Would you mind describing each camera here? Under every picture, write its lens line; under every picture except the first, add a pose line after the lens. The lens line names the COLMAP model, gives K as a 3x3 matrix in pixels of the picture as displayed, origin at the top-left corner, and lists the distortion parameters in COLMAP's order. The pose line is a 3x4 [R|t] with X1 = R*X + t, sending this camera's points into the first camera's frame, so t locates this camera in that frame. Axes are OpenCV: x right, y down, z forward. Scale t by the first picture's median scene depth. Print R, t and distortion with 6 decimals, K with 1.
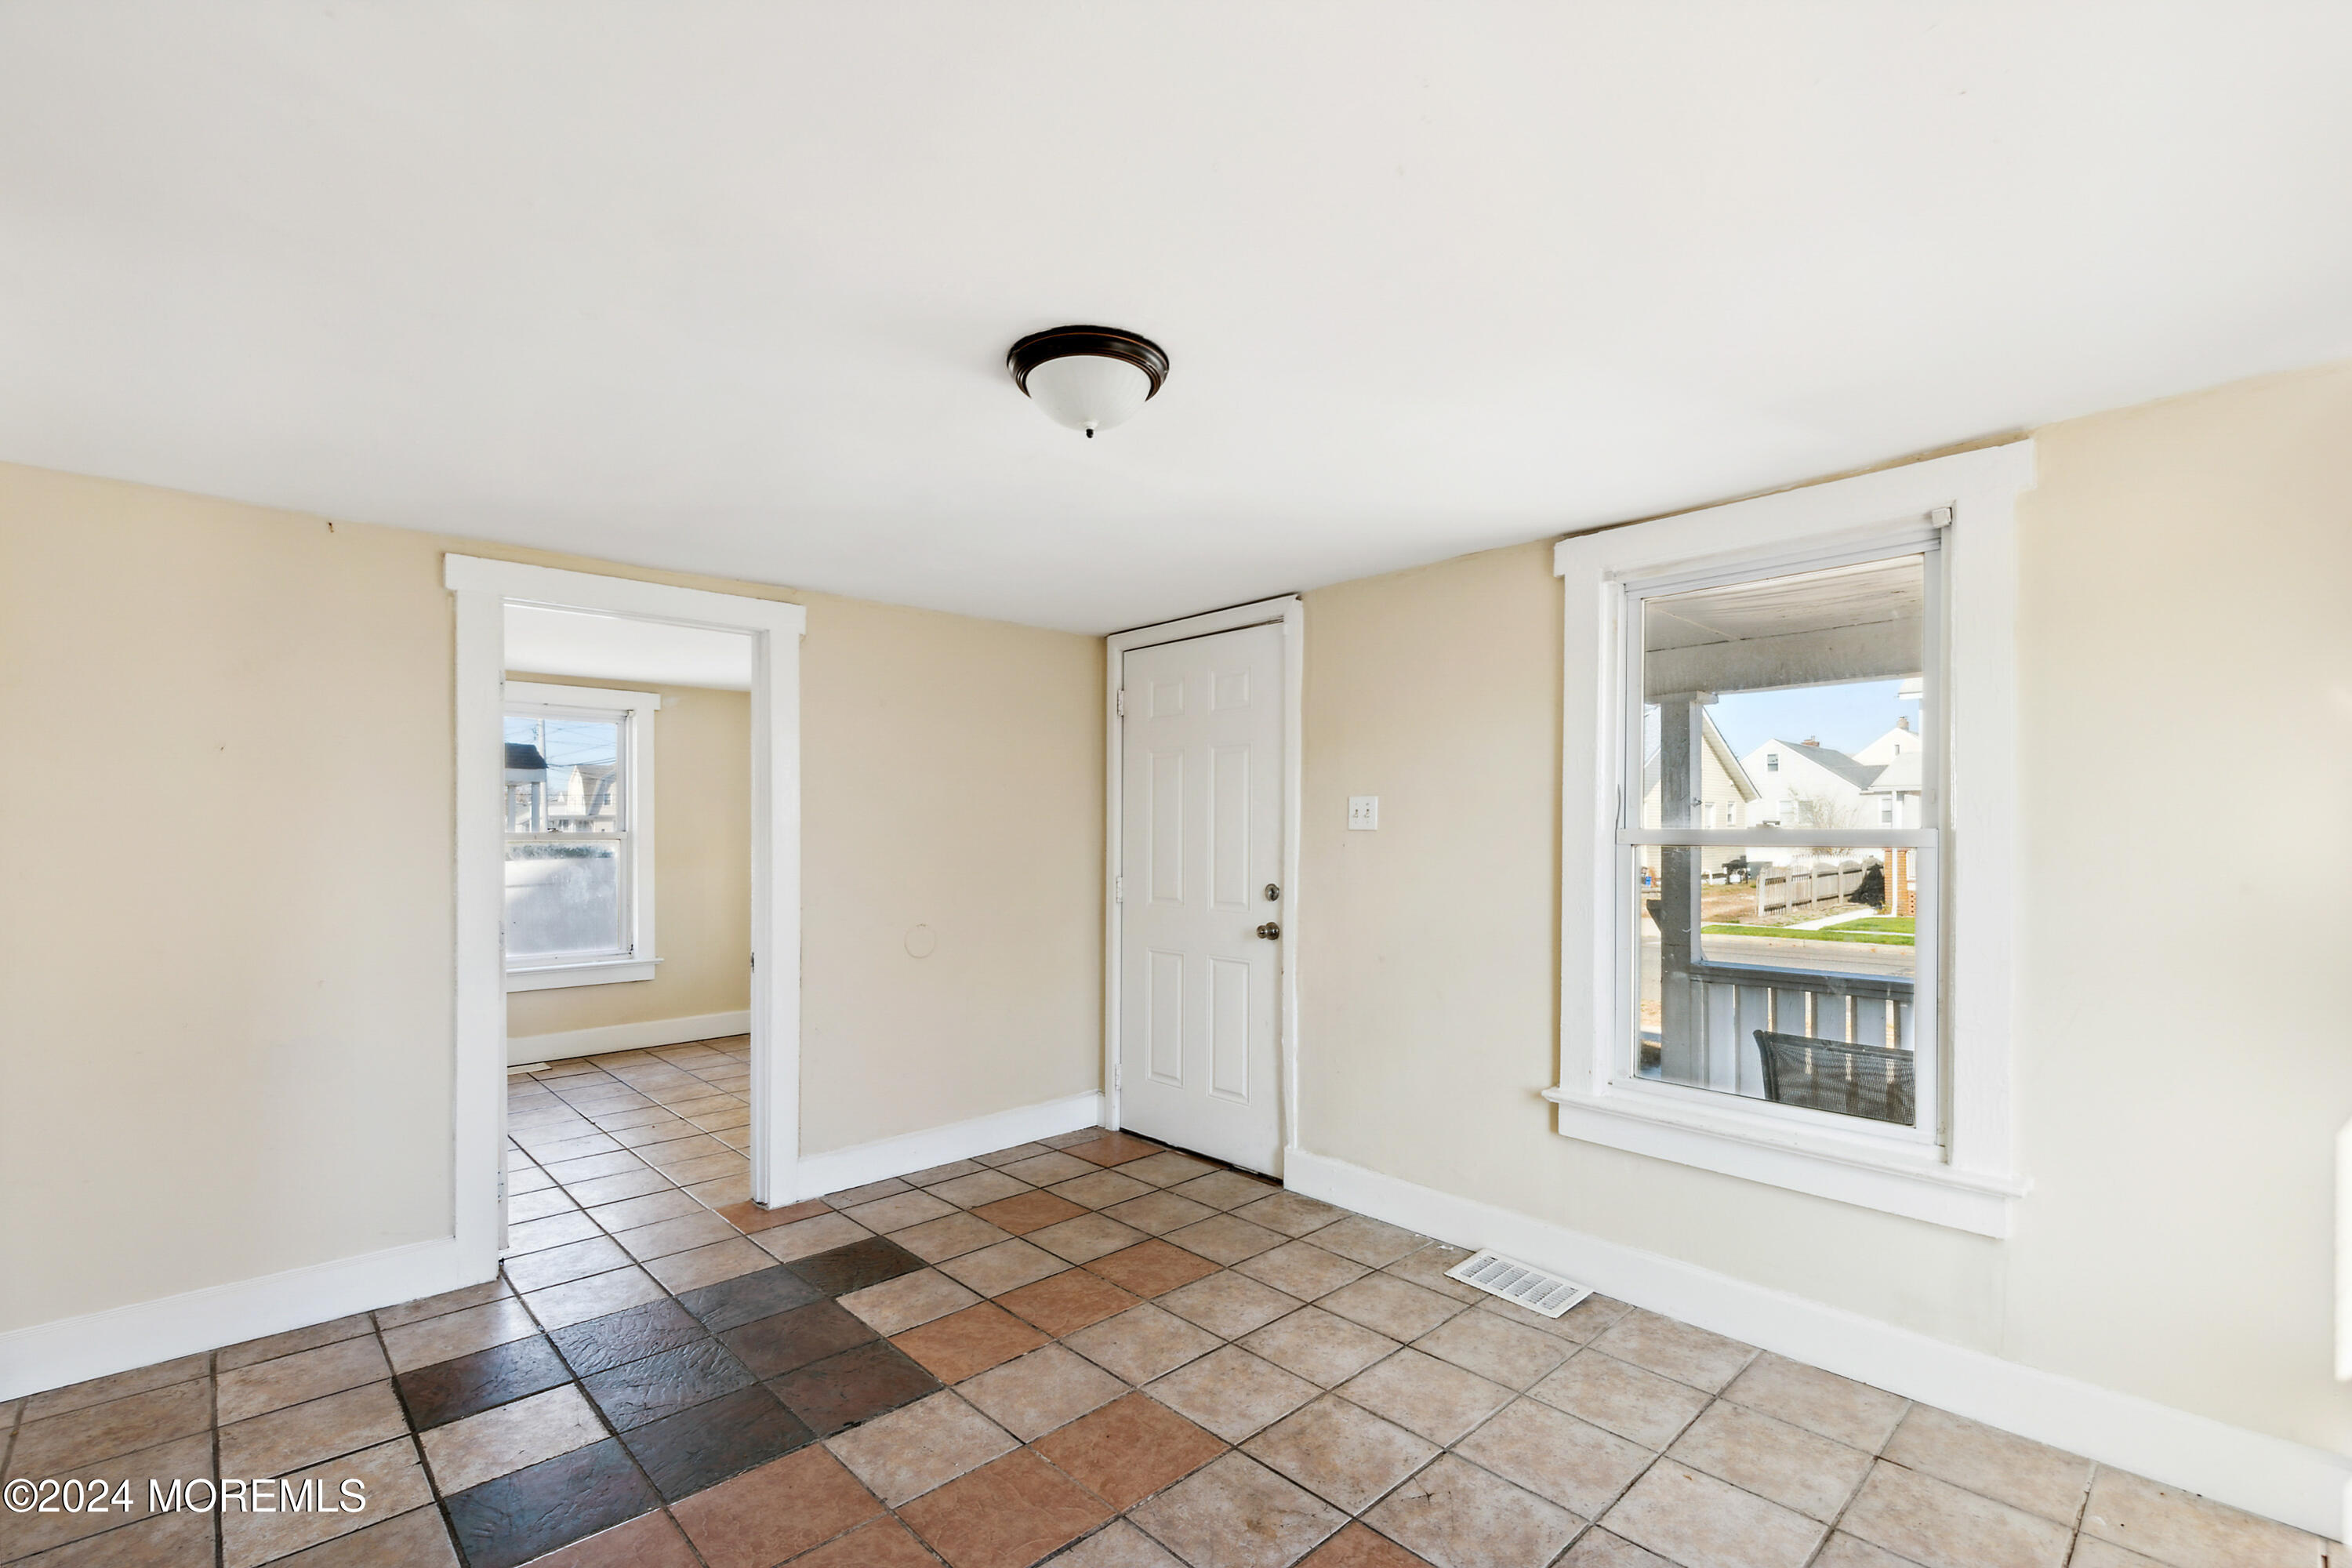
lens RADIAL K [[1032.0, 0, 1197.5], [0, 1032.0, 838.7], [0, 0, 1]] dist [0.001345, -0.001484]
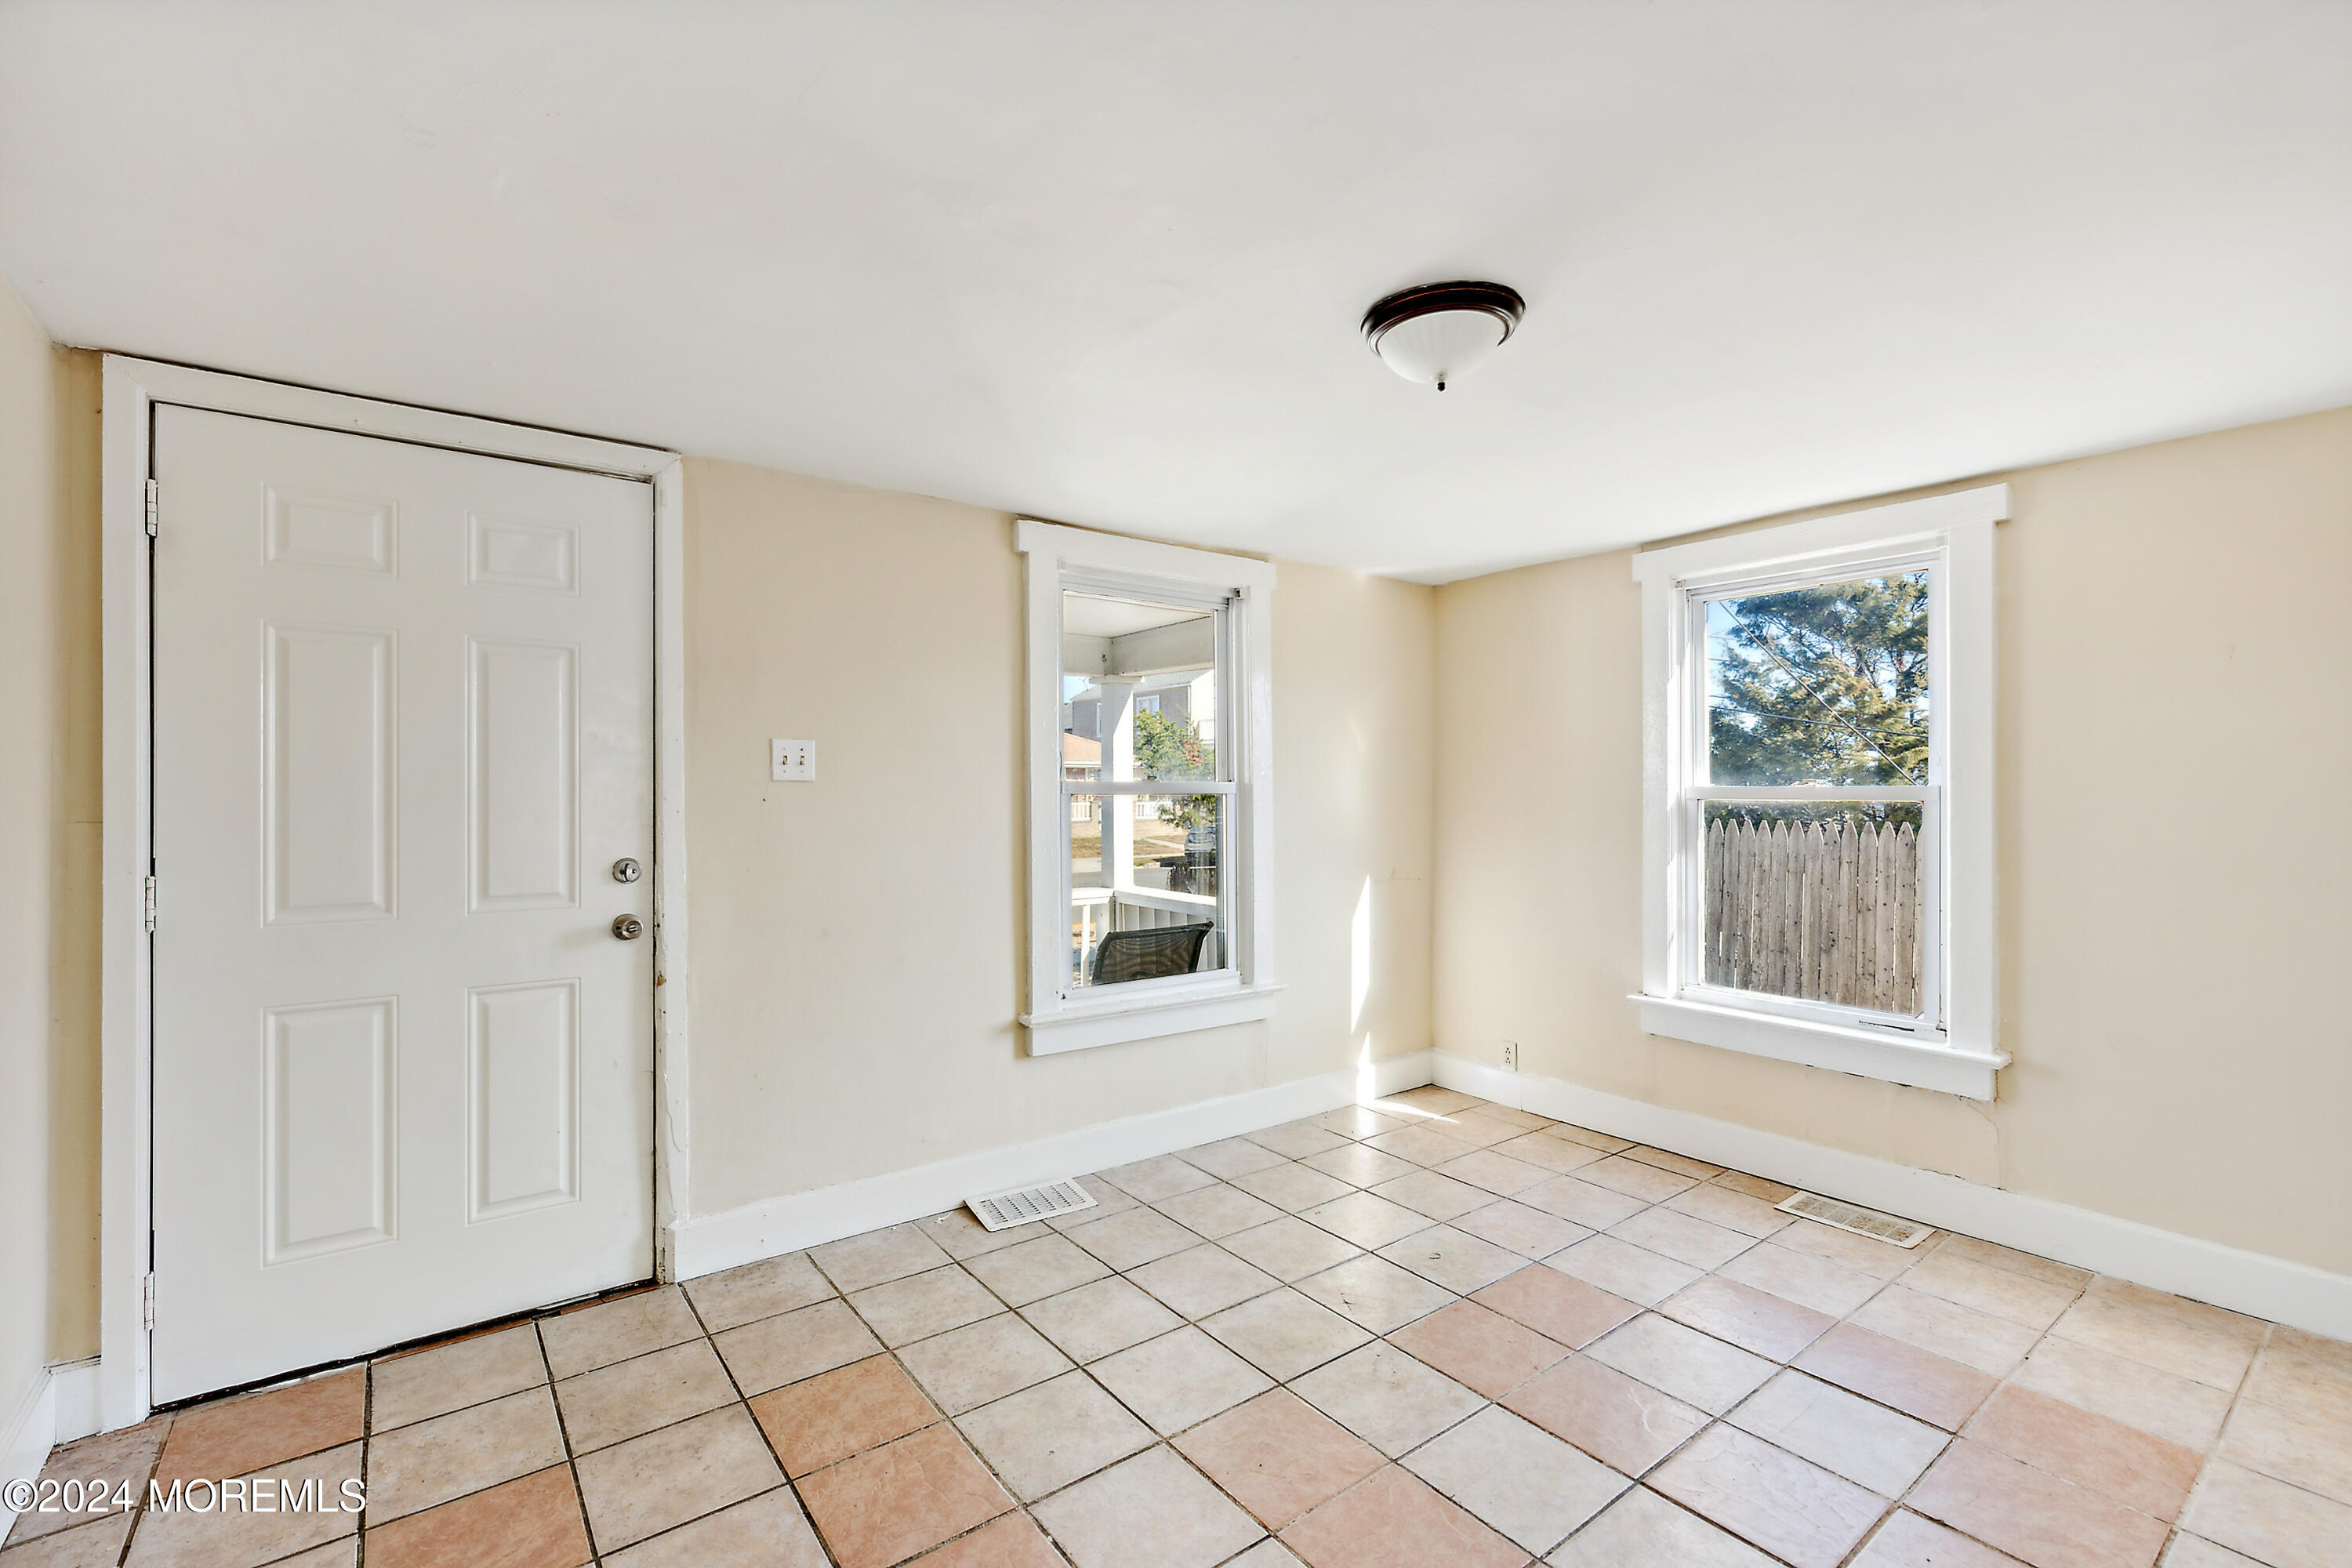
lens RADIAL K [[1032.0, 0, 1164.6], [0, 1032.0, 780.6], [0, 0, 1]] dist [0.001345, -0.001484]
pose [[0.123879, -0.000713, 0.992297, -0.695491], [0.000644, 1.000000, 0.000638, -0.010184], [-0.992297, 0.000560, 0.123880, 0.685995]]
